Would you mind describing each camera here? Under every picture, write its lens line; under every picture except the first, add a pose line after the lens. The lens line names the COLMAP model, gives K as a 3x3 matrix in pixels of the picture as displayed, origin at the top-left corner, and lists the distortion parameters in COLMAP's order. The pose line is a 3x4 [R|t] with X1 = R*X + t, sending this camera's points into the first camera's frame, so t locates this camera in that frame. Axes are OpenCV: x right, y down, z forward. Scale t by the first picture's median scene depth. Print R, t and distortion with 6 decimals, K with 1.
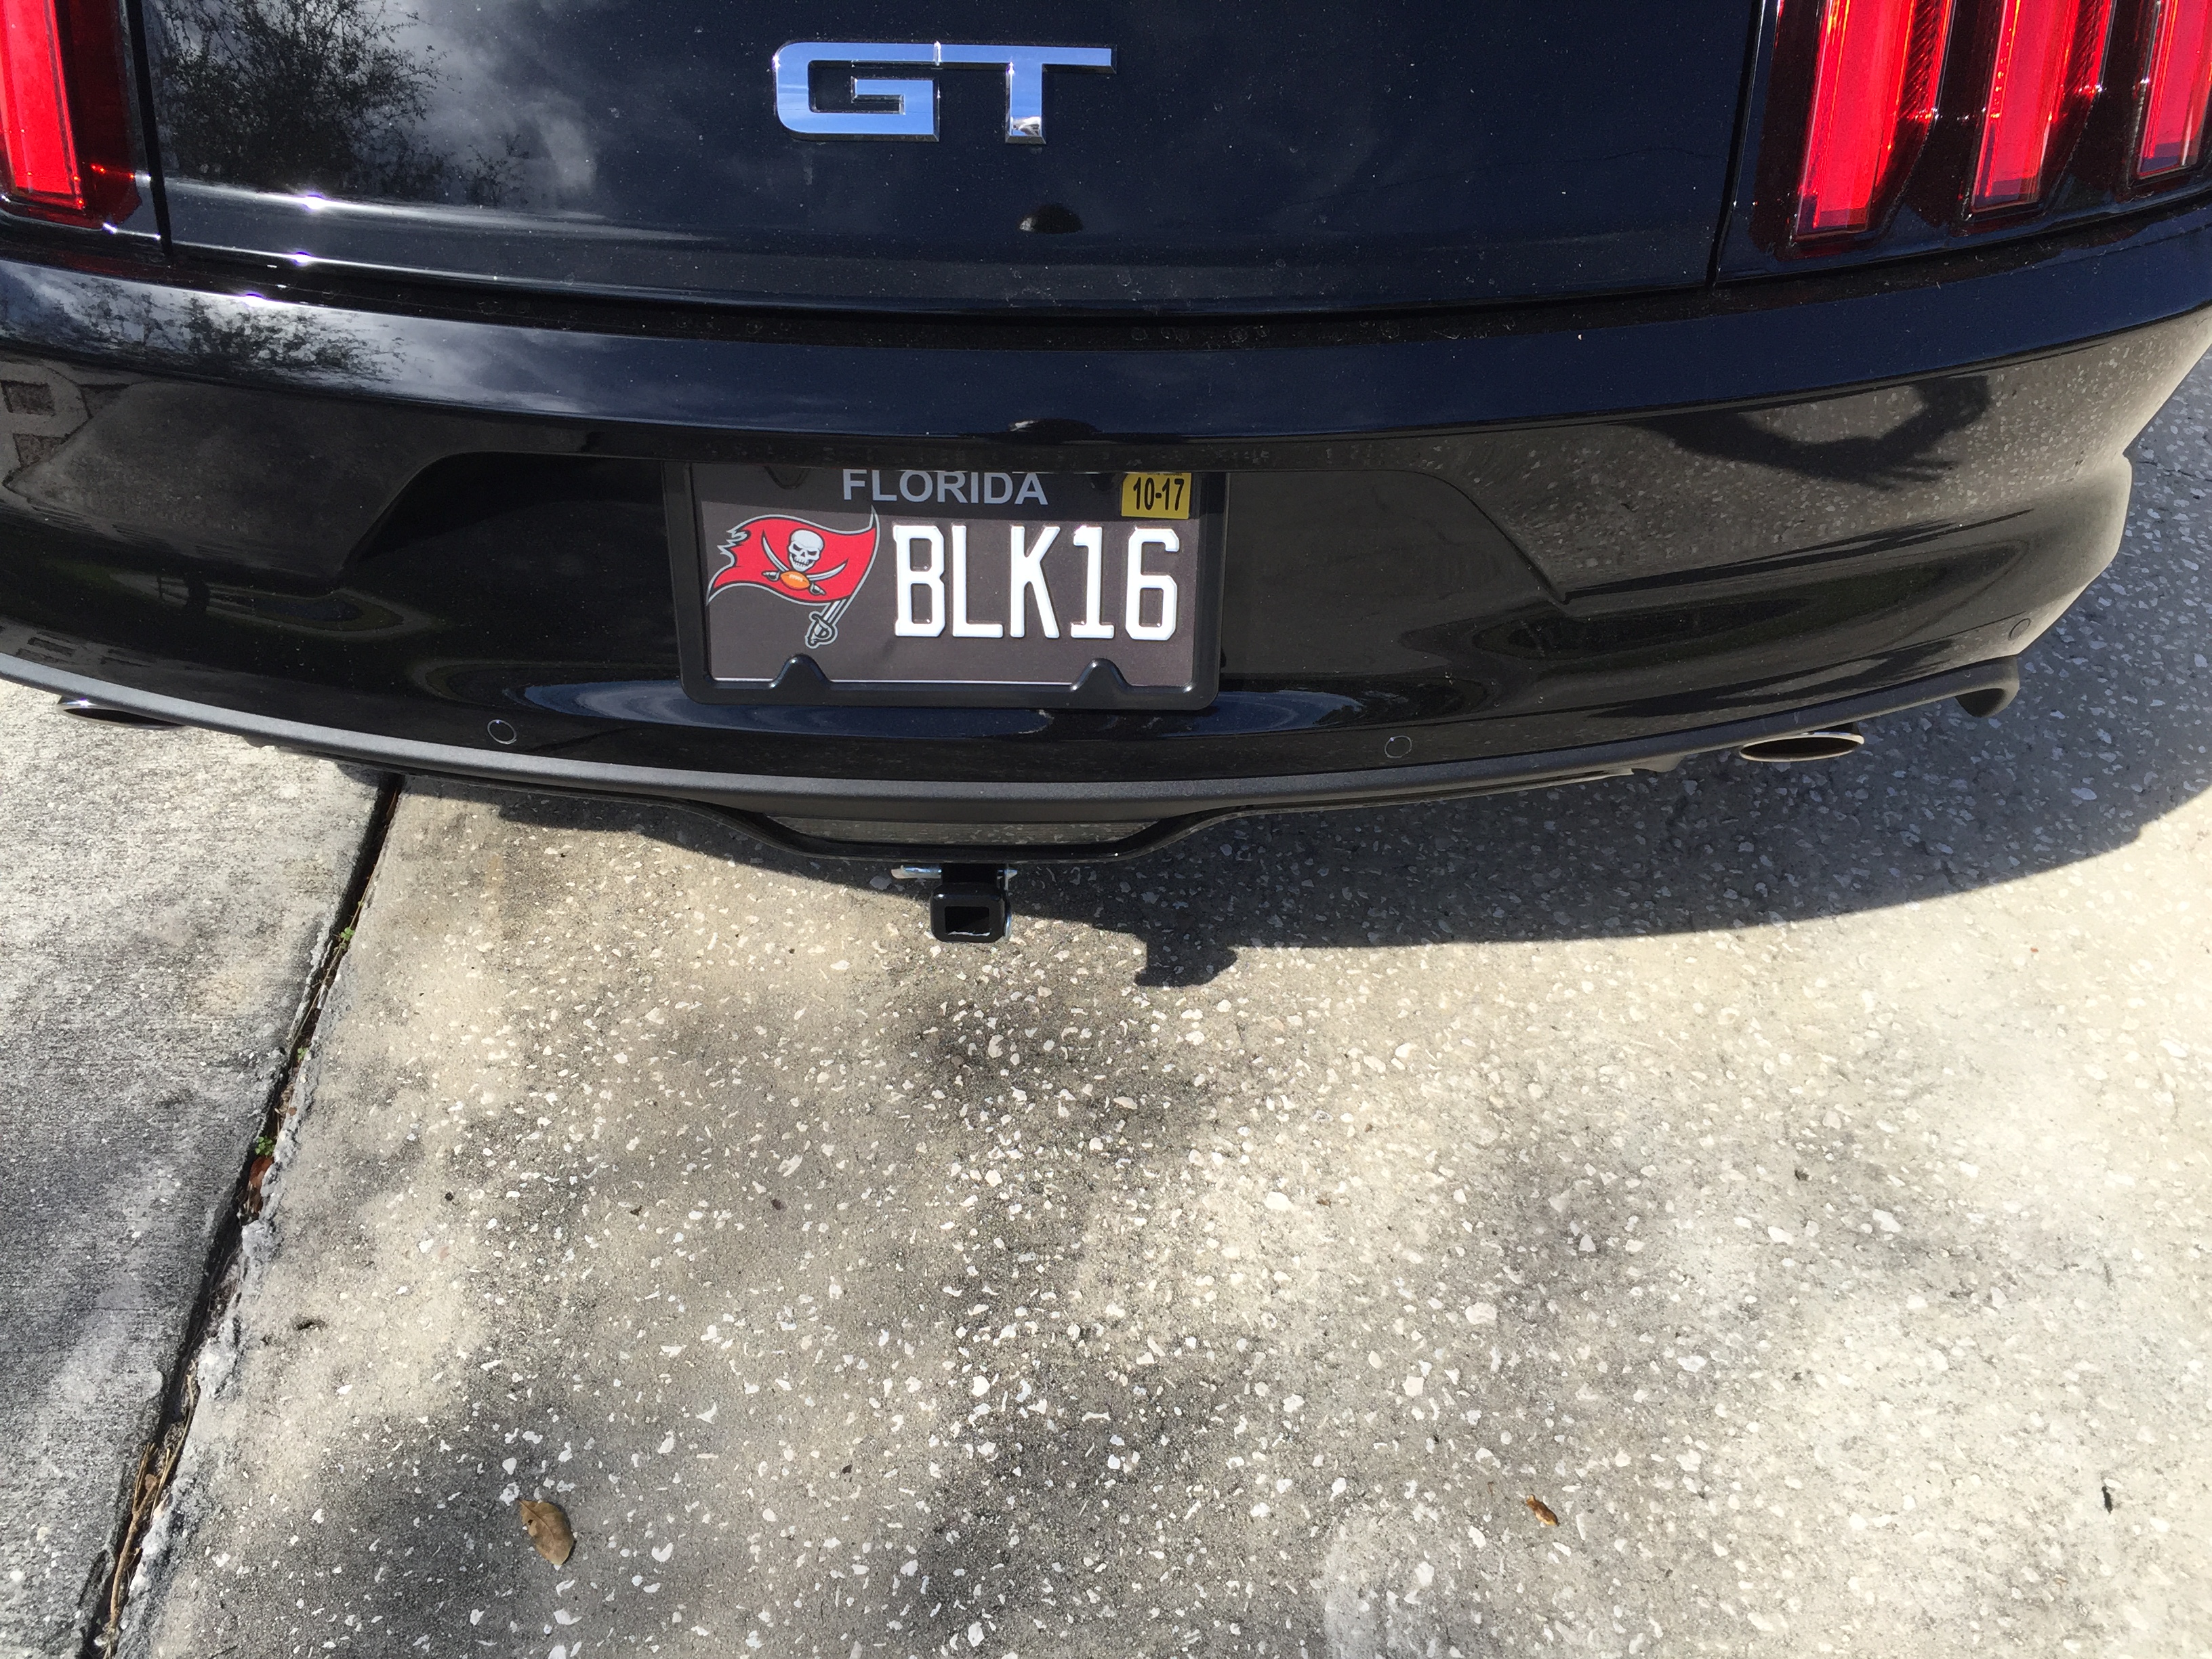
lens RADIAL K [[1873.9, 0, 1103.5], [0, 1873.9, 819.1], [0, 0, 1]] dist [0.081862, -0.126144]
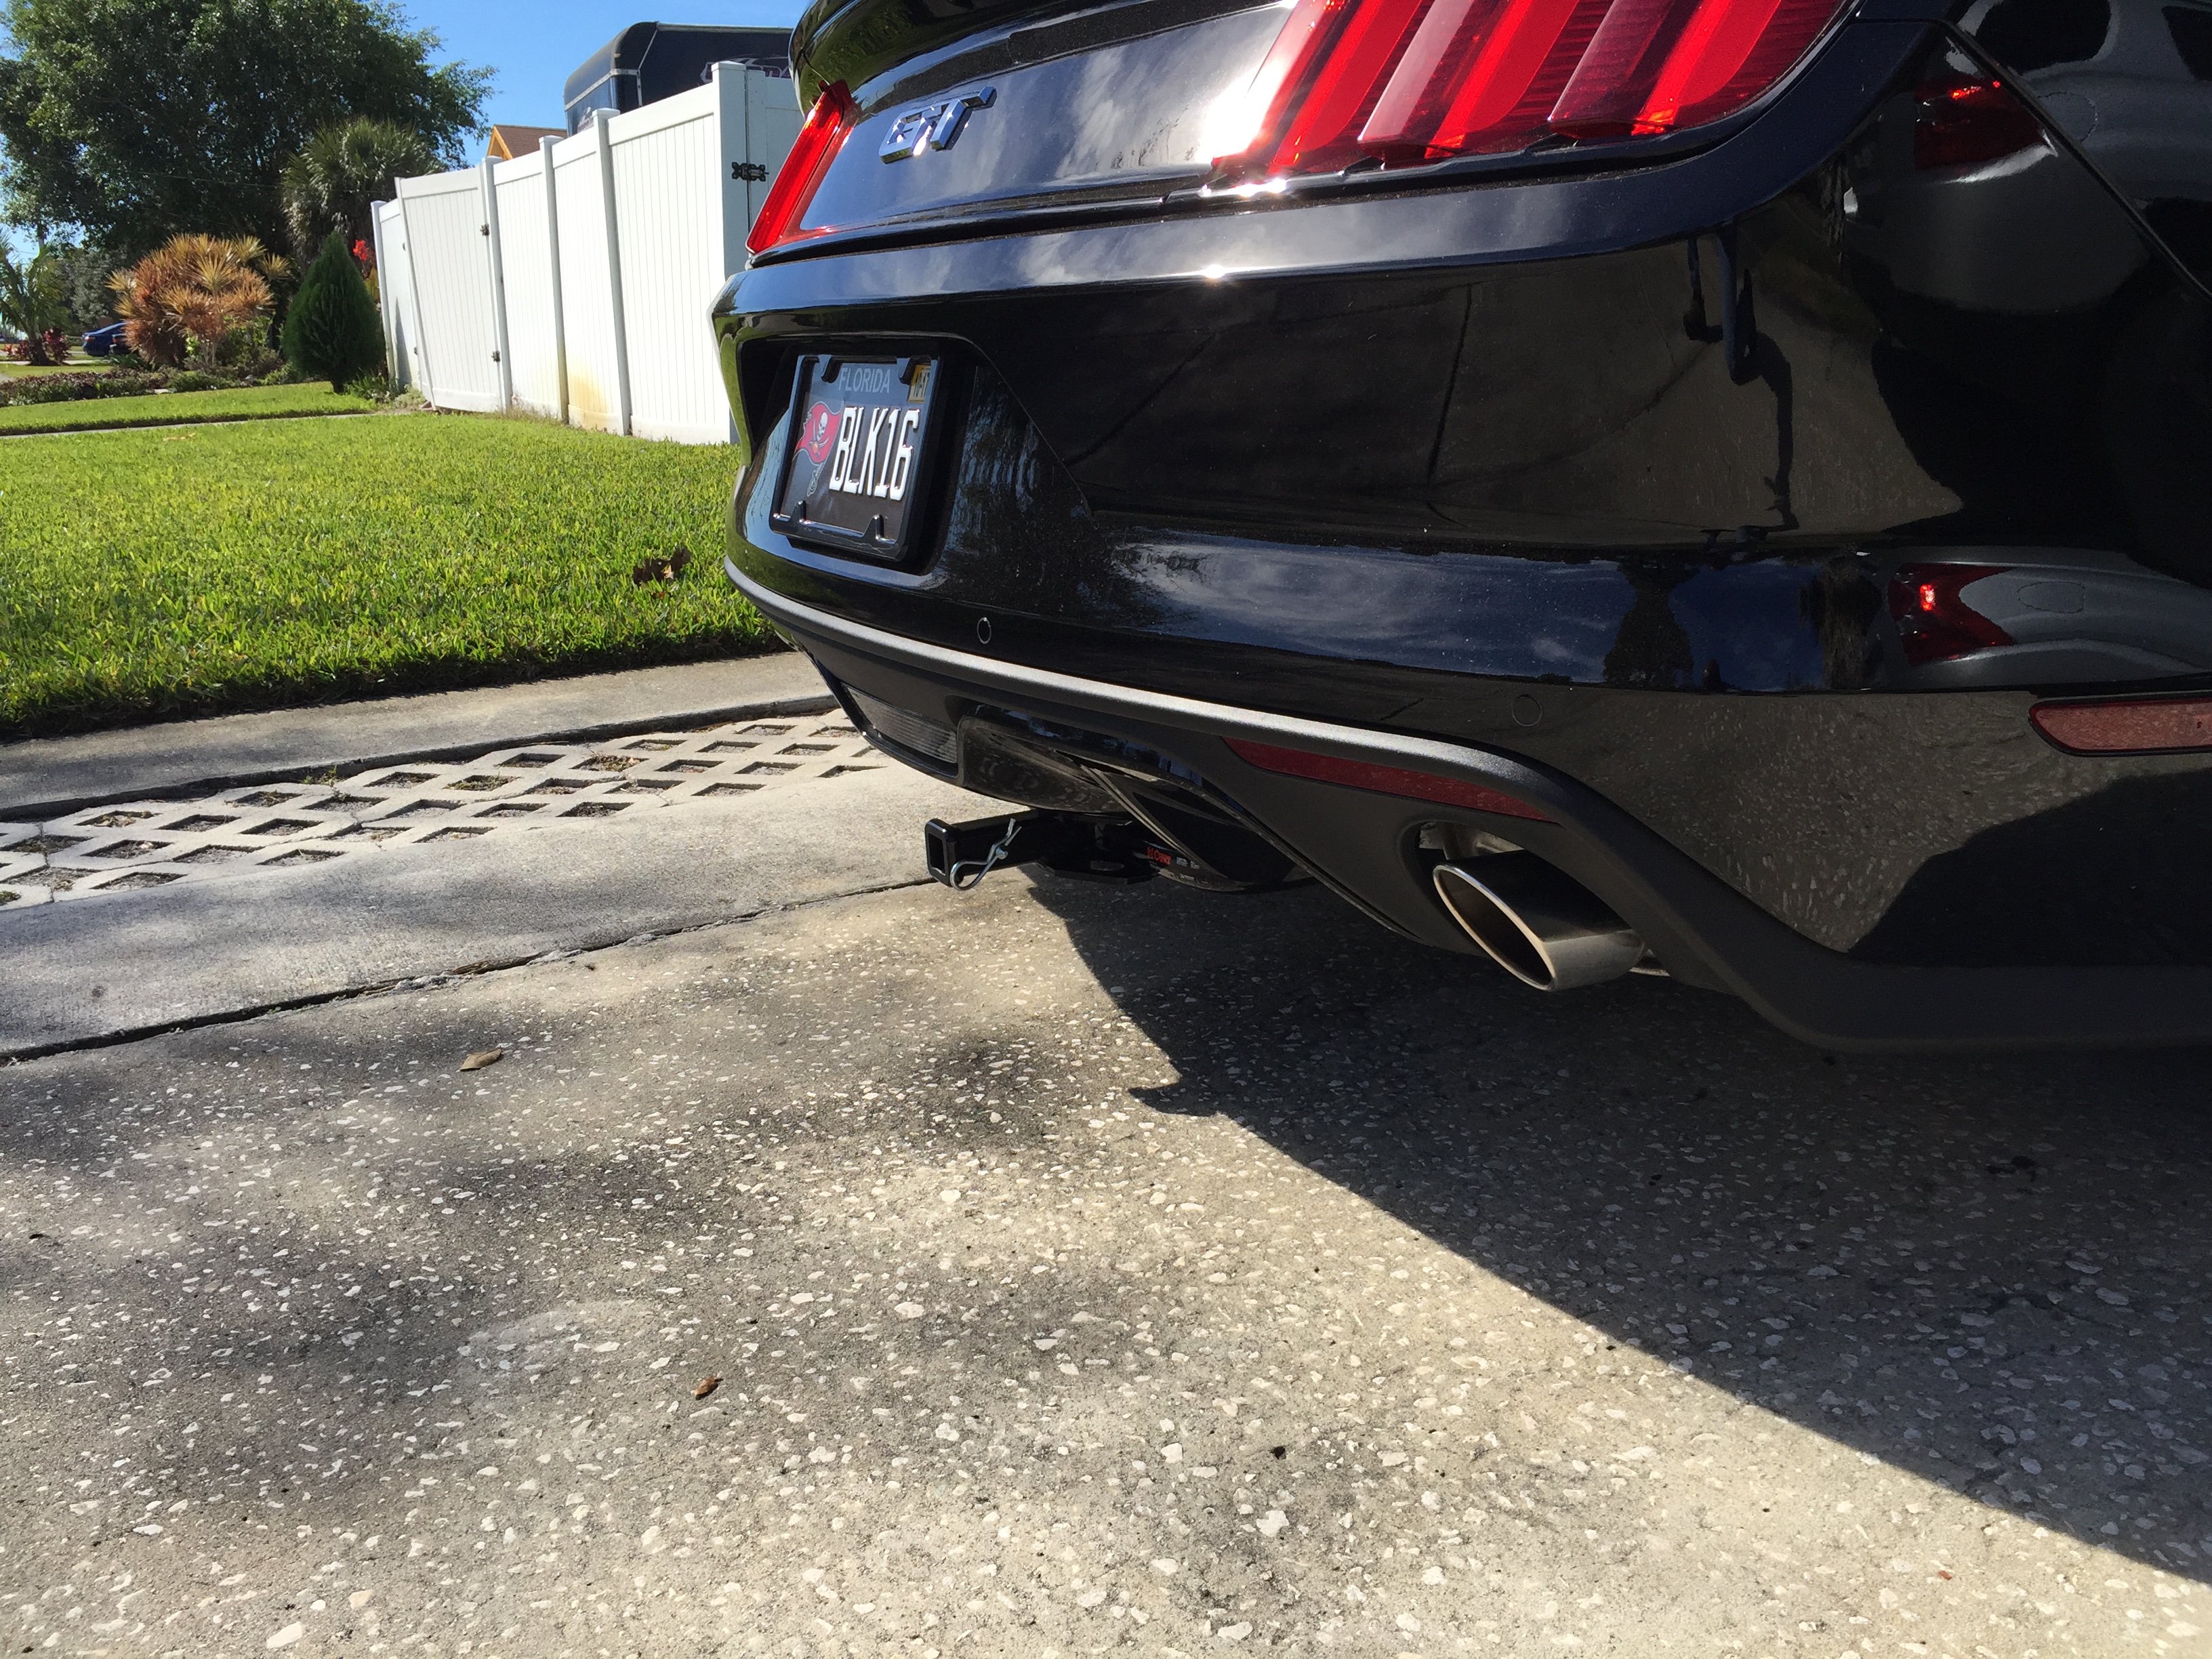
lens RADIAL K [[1873.9, 0, 1103.5], [0, 1873.9, 819.1], [0, 0, 1]] dist [0.081862, -0.126144]
pose [[0.470029, 0.191150, -0.861704, 0.952122], [-0.590922, 0.793344, -0.146341, 0.140737], [0.655655, 0.577985, 0.485850, 0.441898]]
